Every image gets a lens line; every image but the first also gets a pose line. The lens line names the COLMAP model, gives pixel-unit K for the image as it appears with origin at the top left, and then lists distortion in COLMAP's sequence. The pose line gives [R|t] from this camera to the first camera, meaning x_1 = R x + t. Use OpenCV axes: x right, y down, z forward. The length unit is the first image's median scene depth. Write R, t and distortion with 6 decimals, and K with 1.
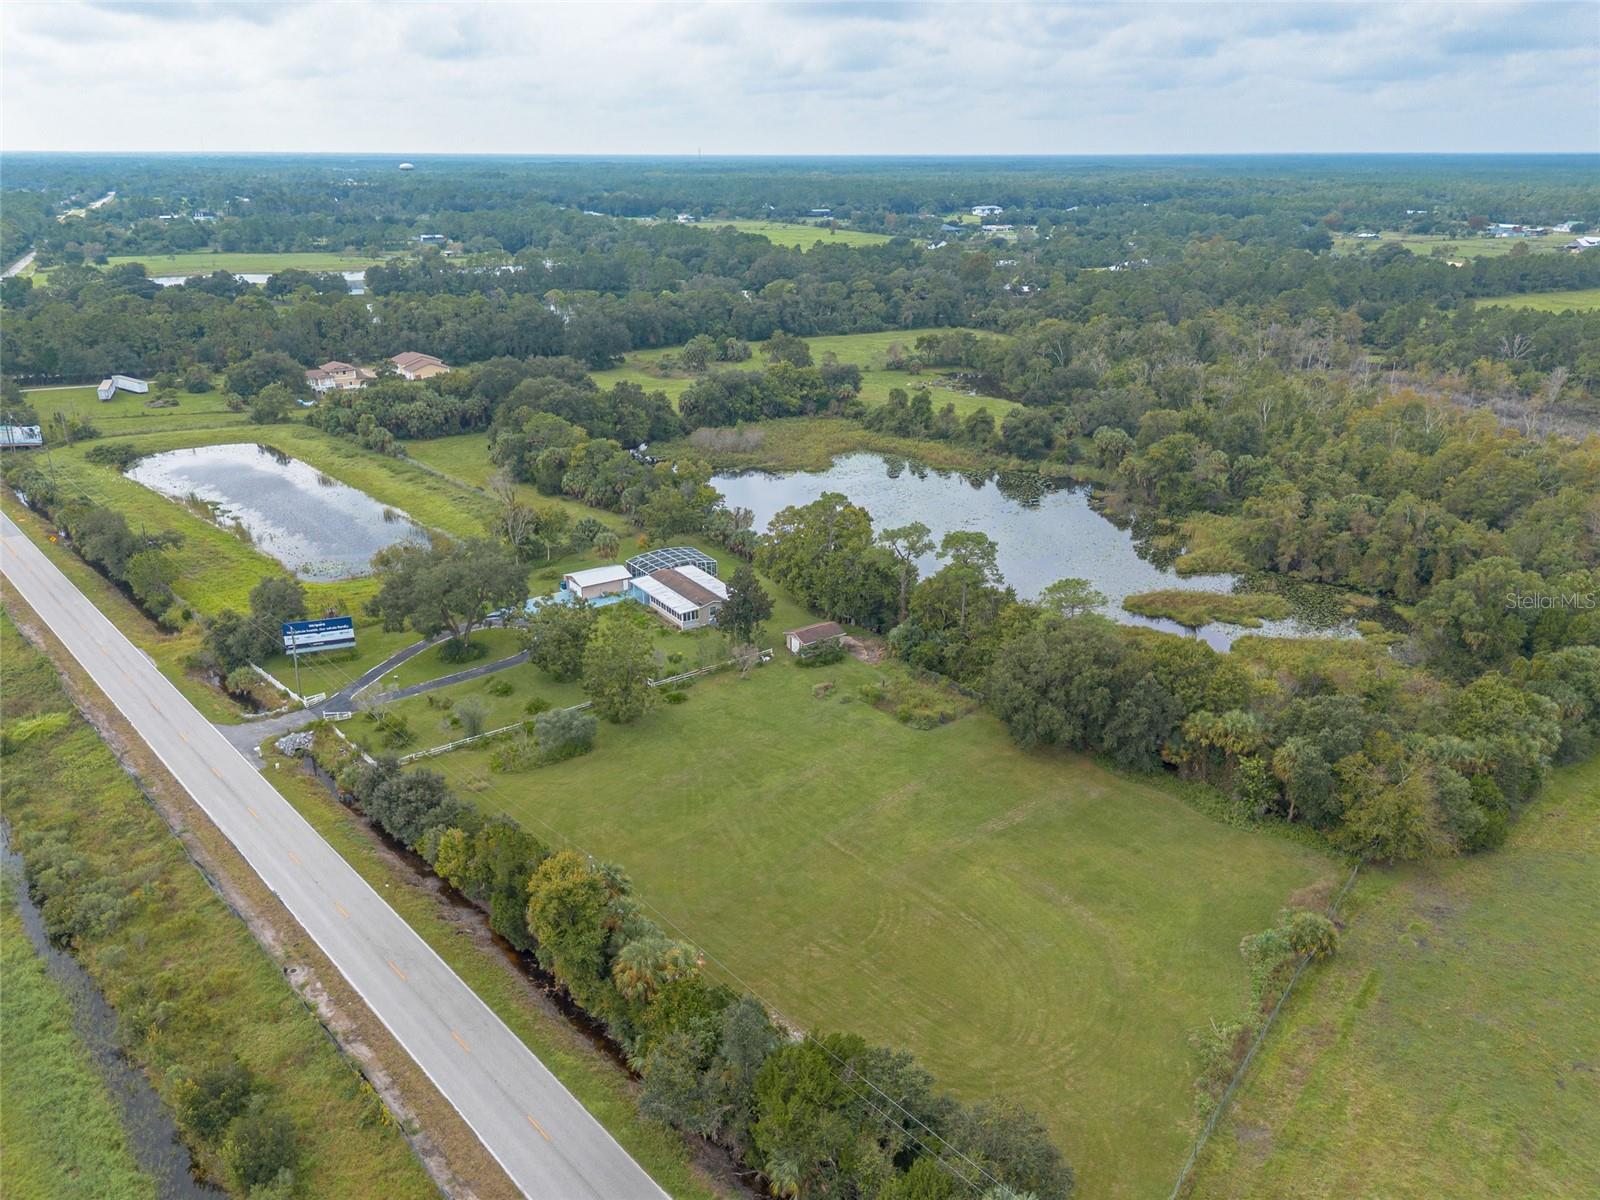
lens RADIAL K [[1161.3, 0, 800.0], [0, 1161.3, 600.0], [0, 0, 1]] dist [0.091129, -0.099762]
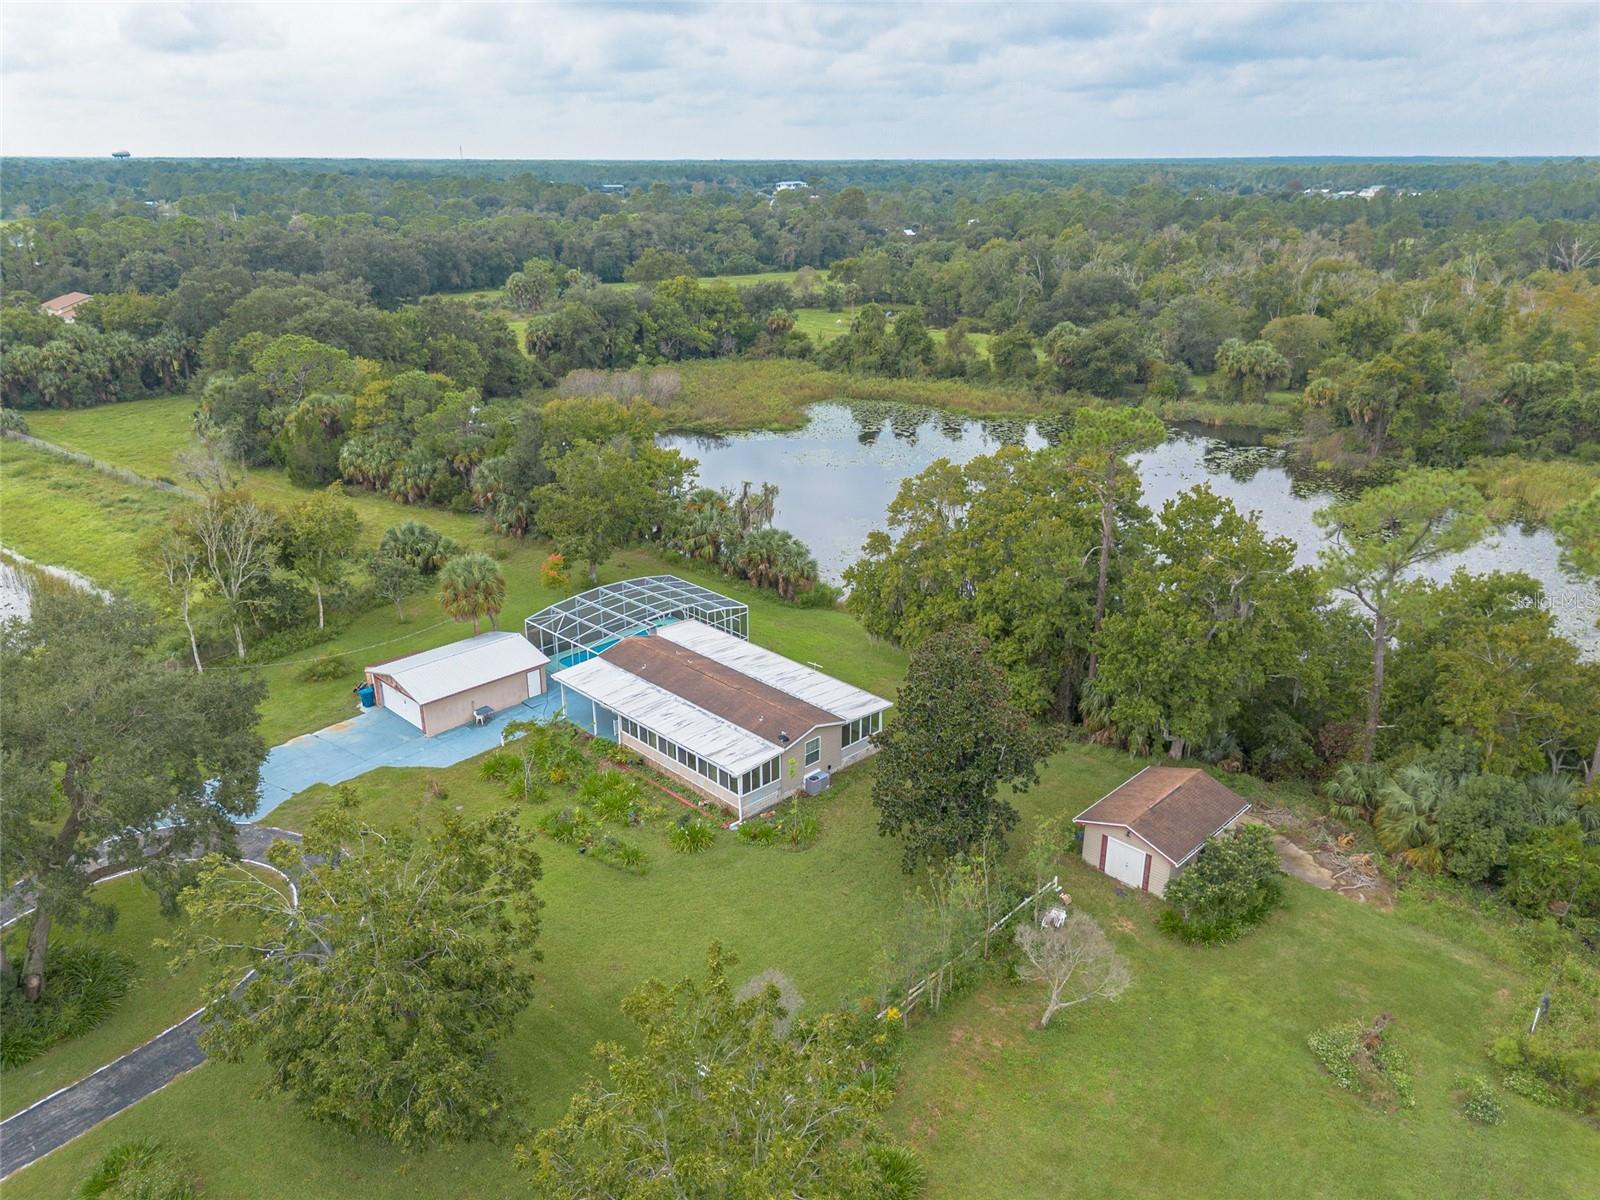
lens RADIAL K [[1147.6, 0, 801.5], [0, 1147.6, 598.0], [0, 0, 1]] dist [0.081271, -0.087549]
pose [[0.981938, -0.068023, 0.176553, -0.104860], [0.068613, 0.997640, 0.002771, -0.030198], [-0.176324, 0.009393, 0.984287, 0.491515]]
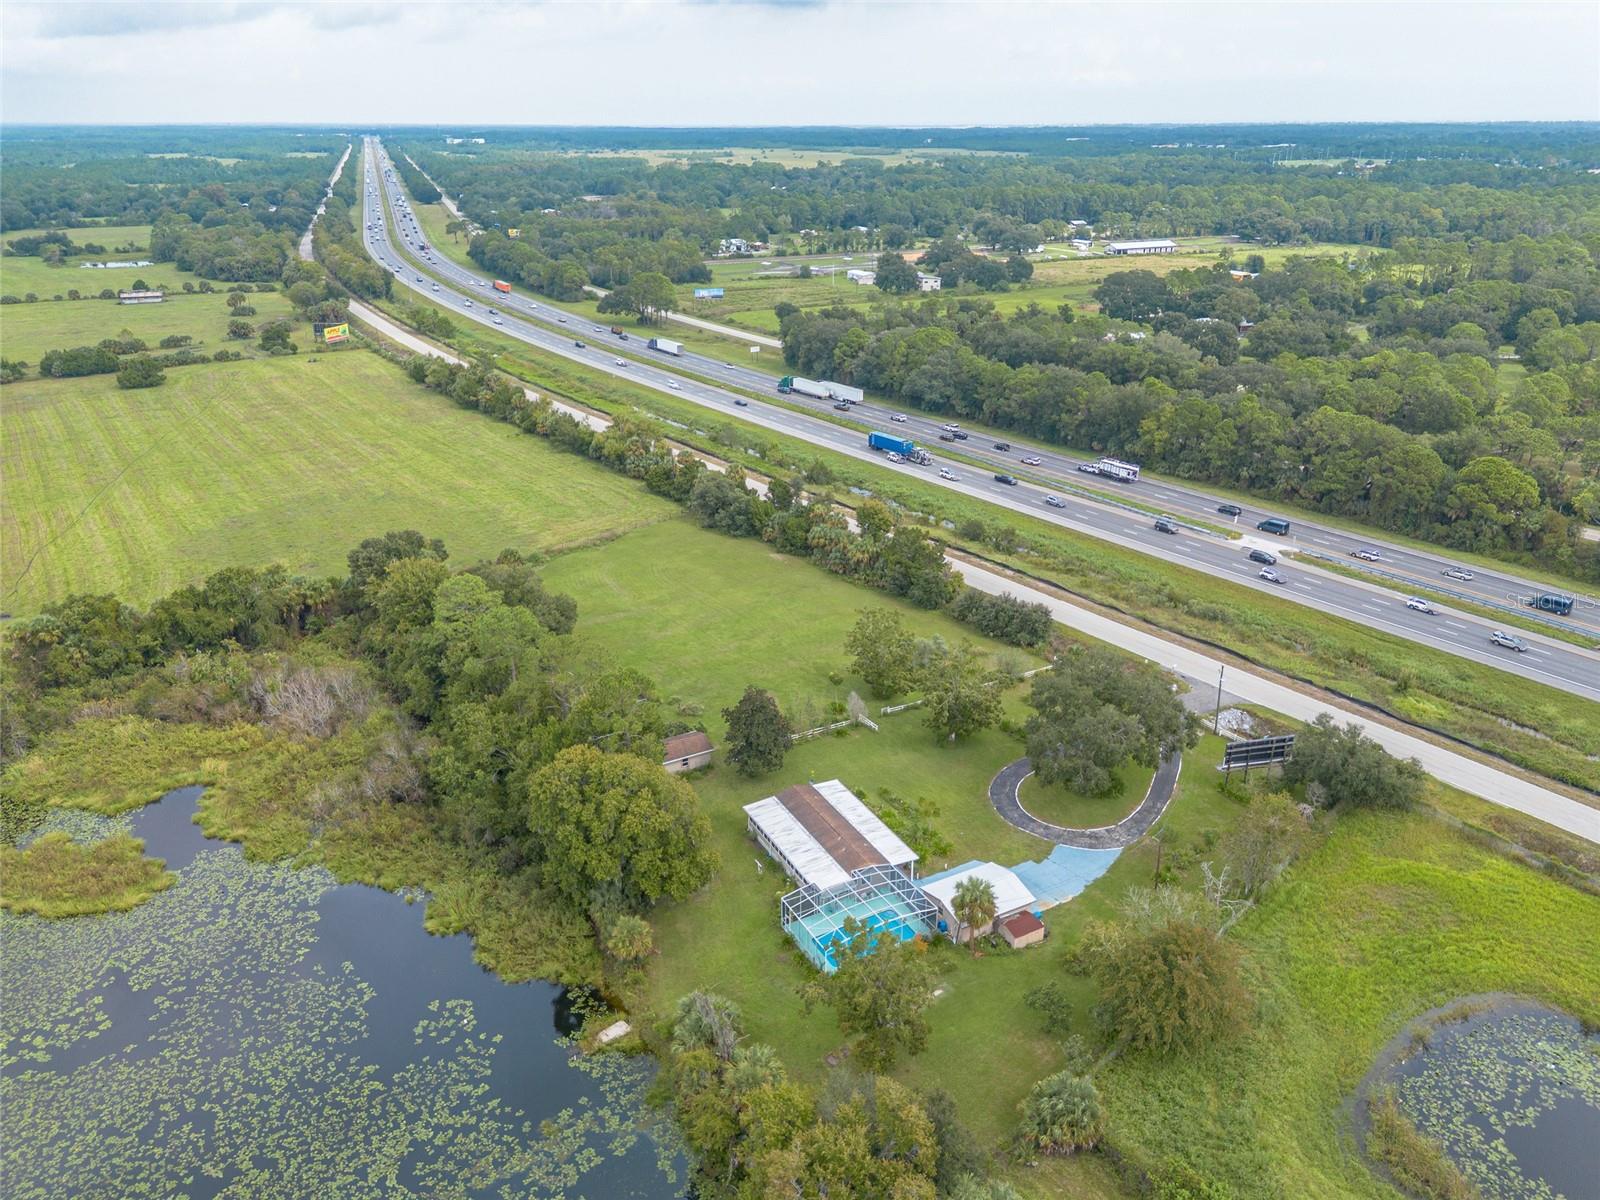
lens RADIAL K [[1161.3, 0, 800.0], [0, 1161.3, 600.0], [0, 0, 1]] dist [0.091129, -0.099762]
pose [[-0.995454, -0.031705, 0.089813, -0.107923], [0.038609, 0.727698, 0.684811, -0.452114], [-0.087069, 0.685165, -0.723165, 1.098965]]
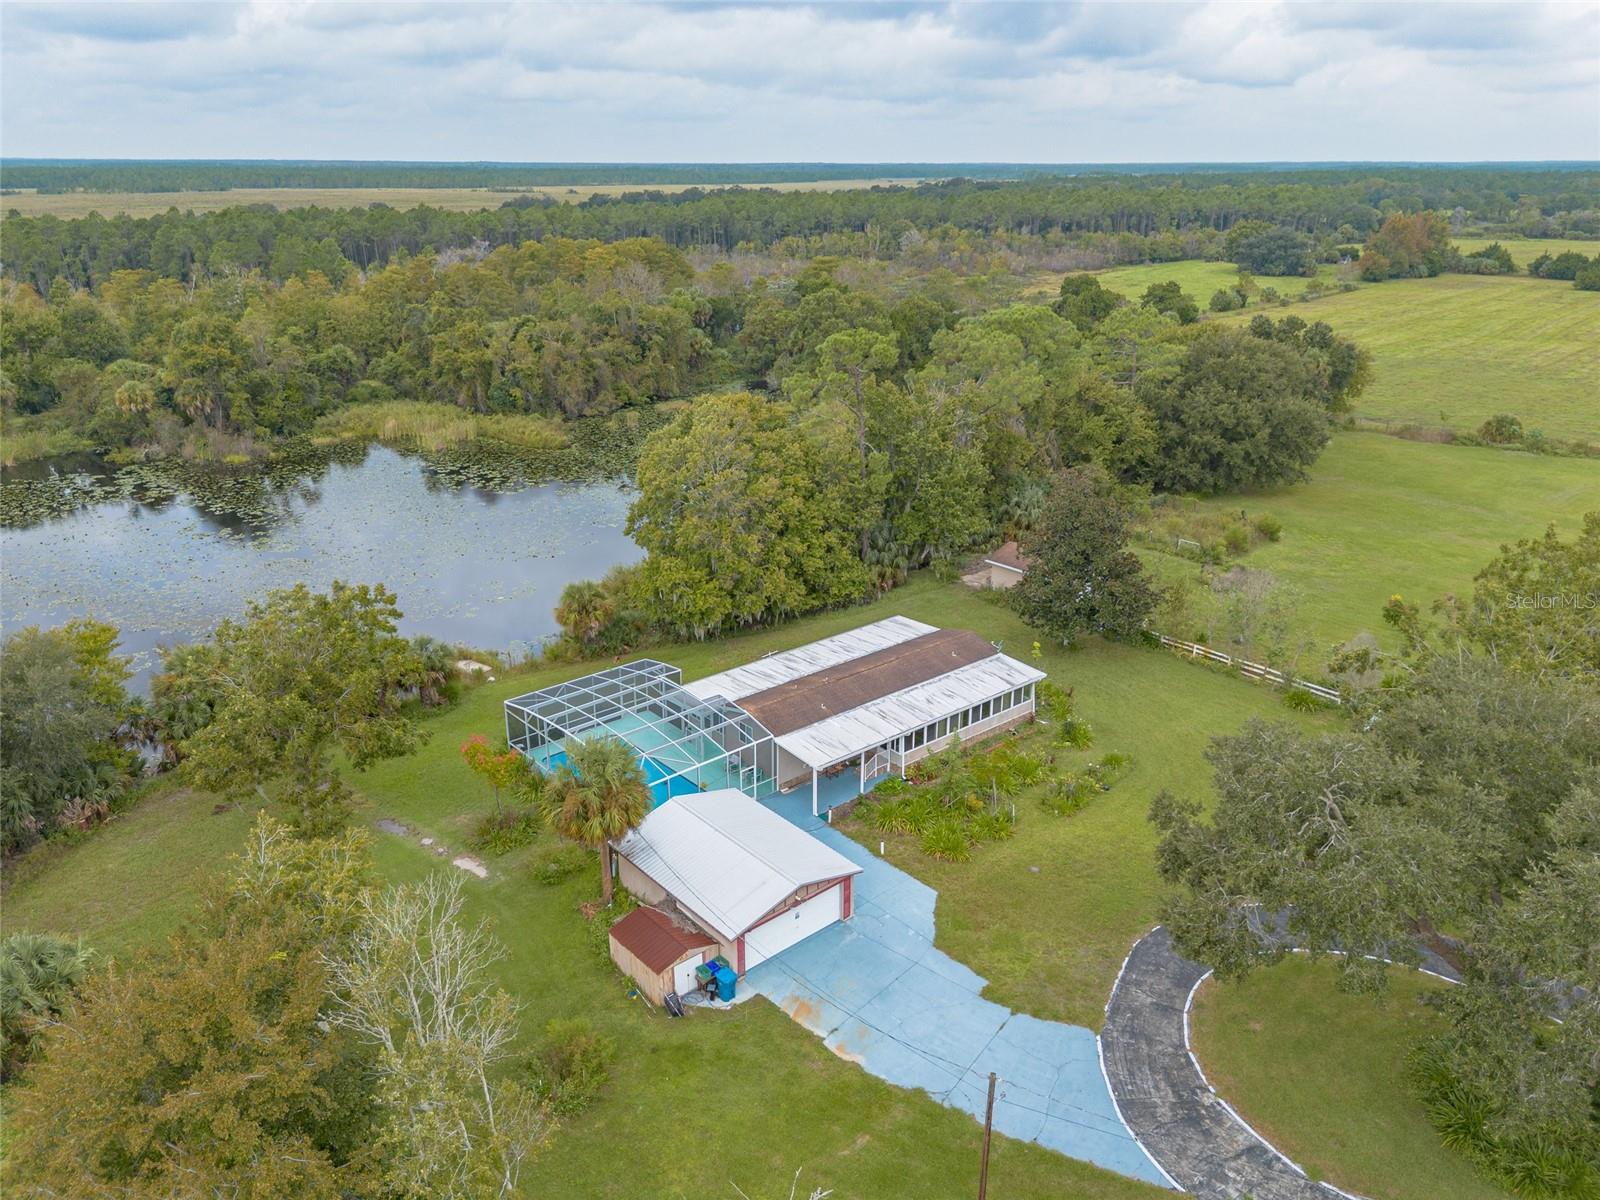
lens RADIAL K [[1147.6, 0, 801.5], [0, 1147.6, 598.0], [0, 0, 1]] dist [0.081271, -0.087549]
pose [[-0.113172, -0.351405, 0.929358, -0.326525], [0.354046, 0.859705, 0.368182, -0.133198], [-0.928355, 0.370703, 0.027119, 0.782541]]
